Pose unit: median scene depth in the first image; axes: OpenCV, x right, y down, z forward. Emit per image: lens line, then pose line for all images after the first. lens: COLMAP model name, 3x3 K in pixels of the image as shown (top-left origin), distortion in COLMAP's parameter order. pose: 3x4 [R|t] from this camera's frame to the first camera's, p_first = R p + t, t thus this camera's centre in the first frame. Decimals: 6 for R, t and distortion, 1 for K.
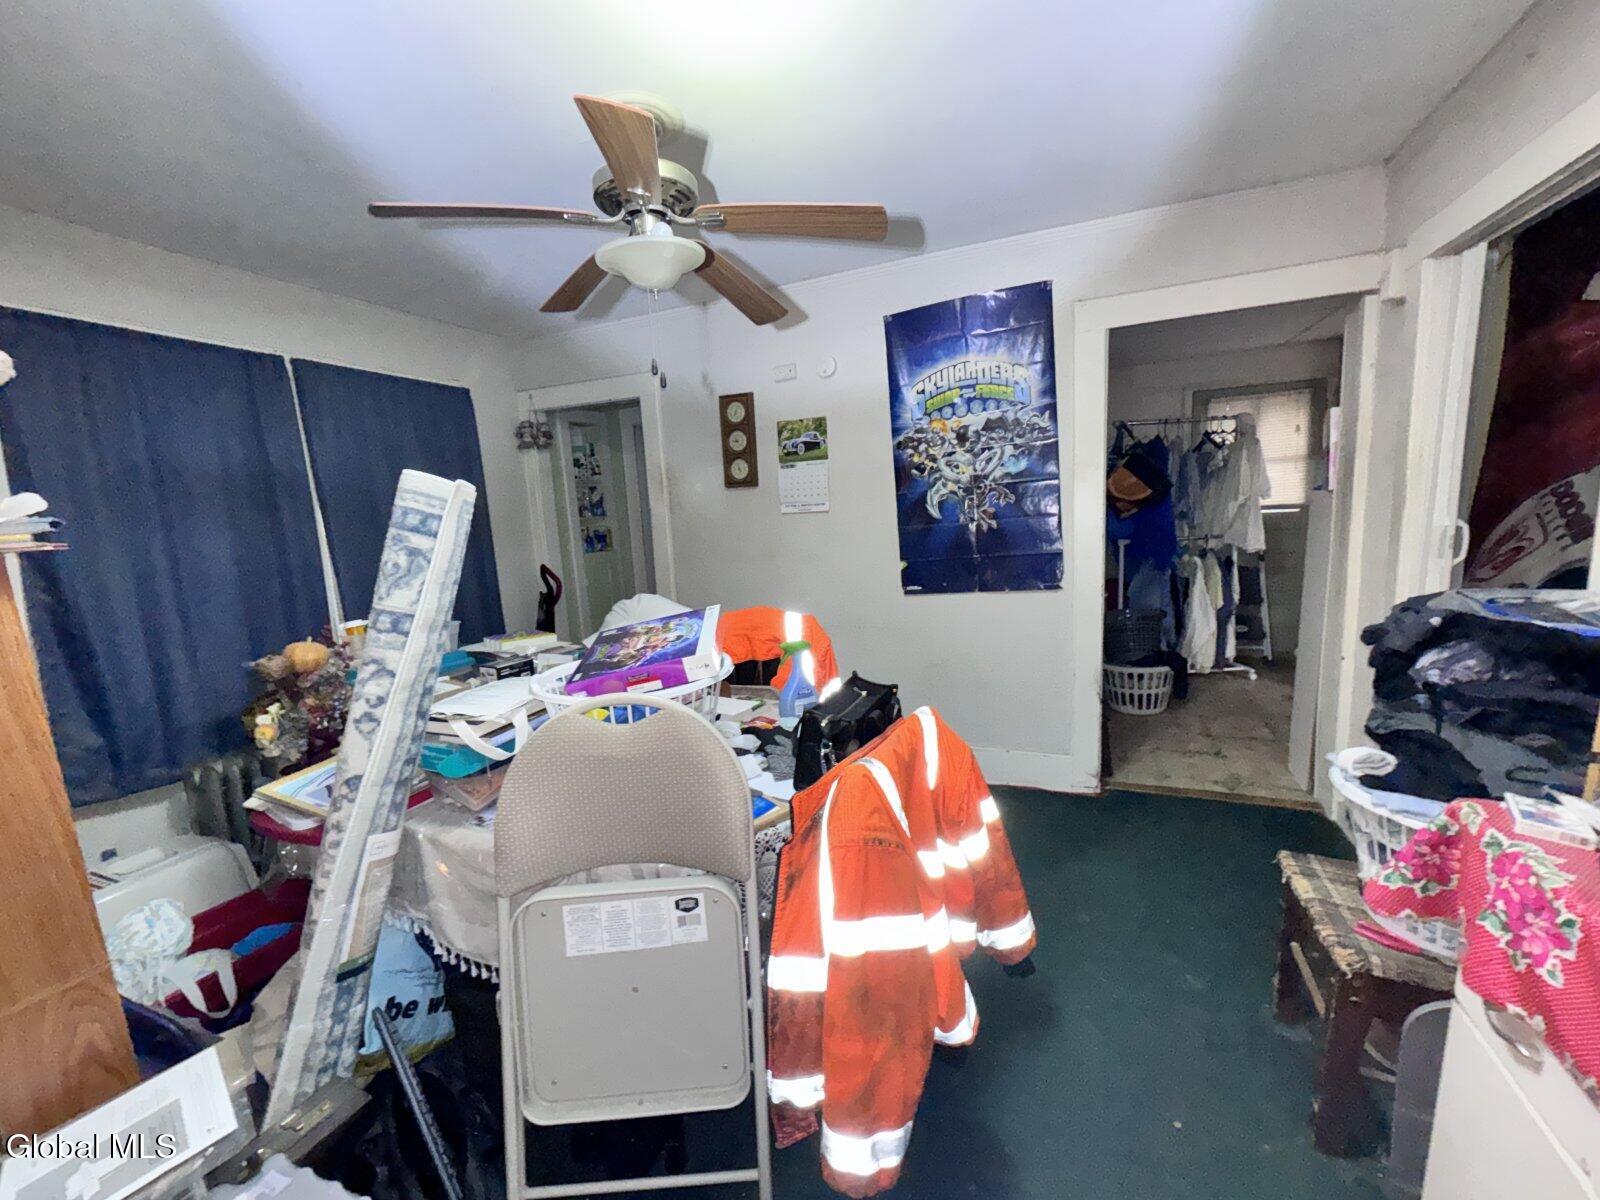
lens RADIAL K [[638.2, 0, 800.6], [0, 638.2, 604.1], [0, 0, 1]] dist [-0.004020, 0.000829]
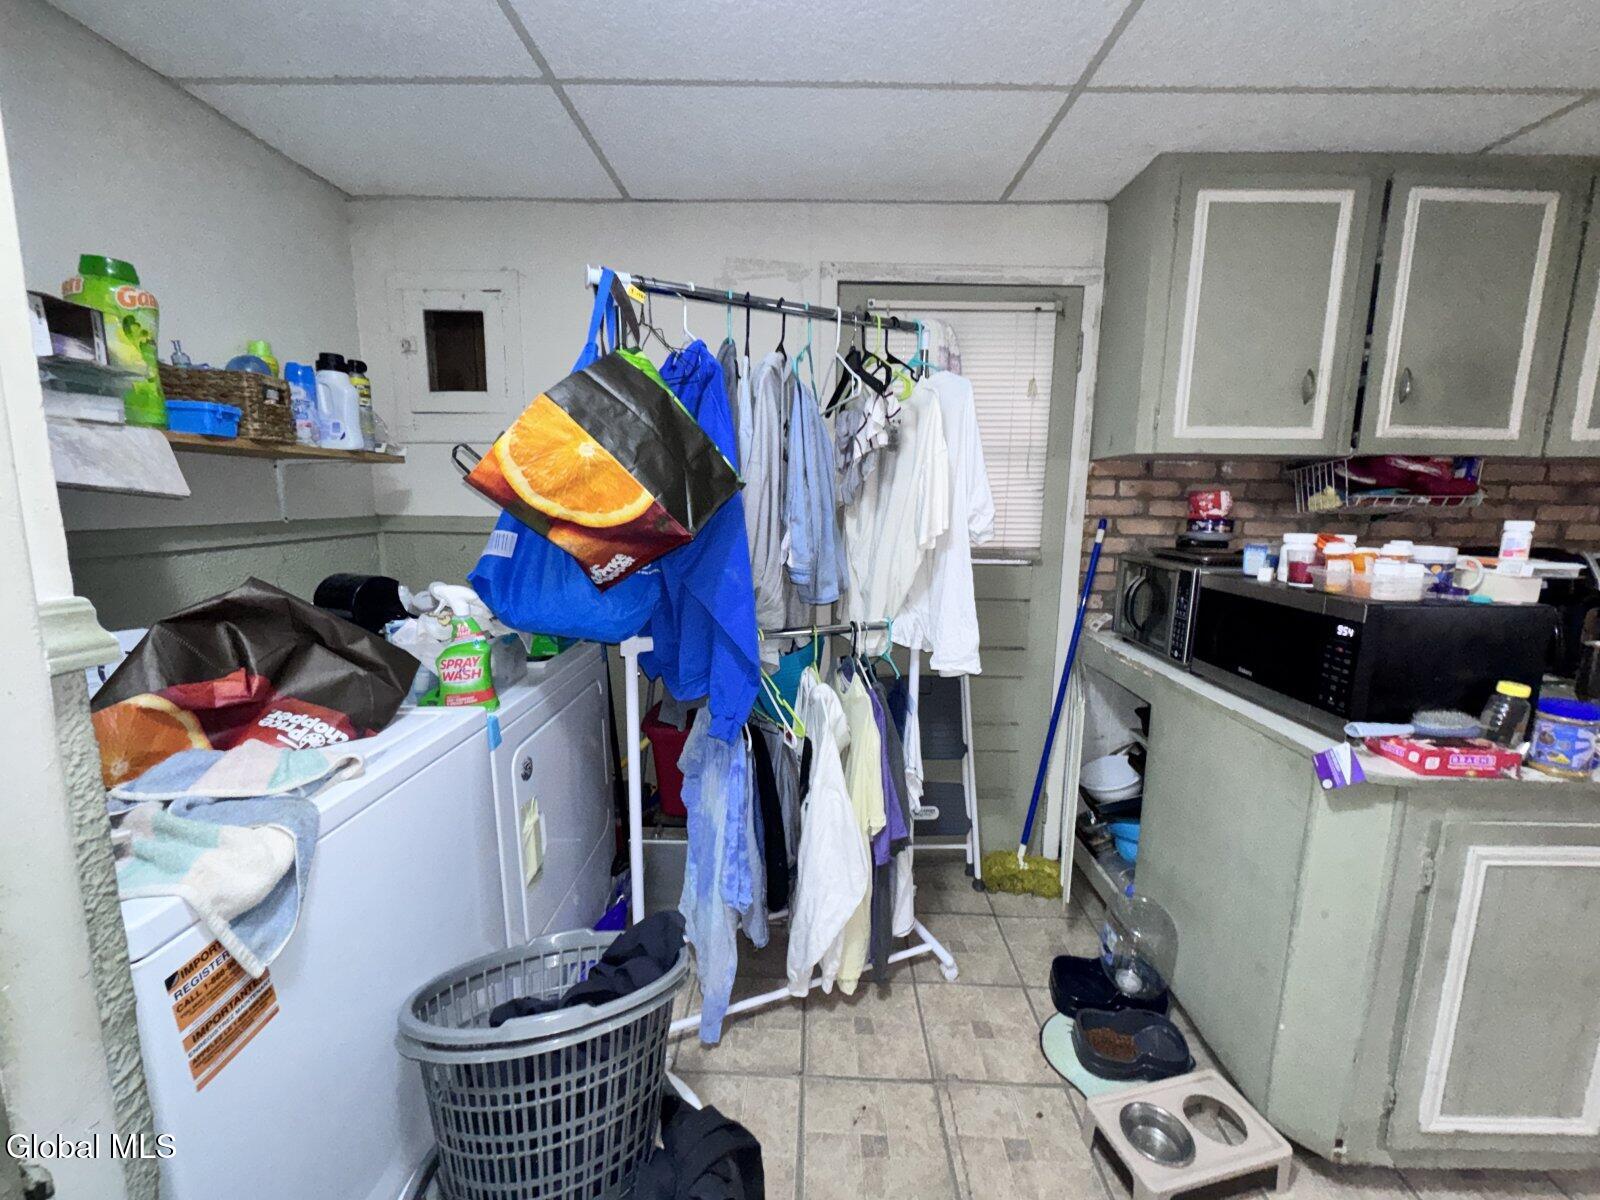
lens RADIAL K [[638.2, 0, 801.8], [0, 638.2, 602.0], [0, 0, 1]] dist [-0.004020, 0.000829]
pose [[0.917458, 0.007415, 0.397764, 0.641463], [-0.003909, 0.999946, -0.009625, -0.167223], [-0.397814, 0.007275, 0.917437, 0.926960]]
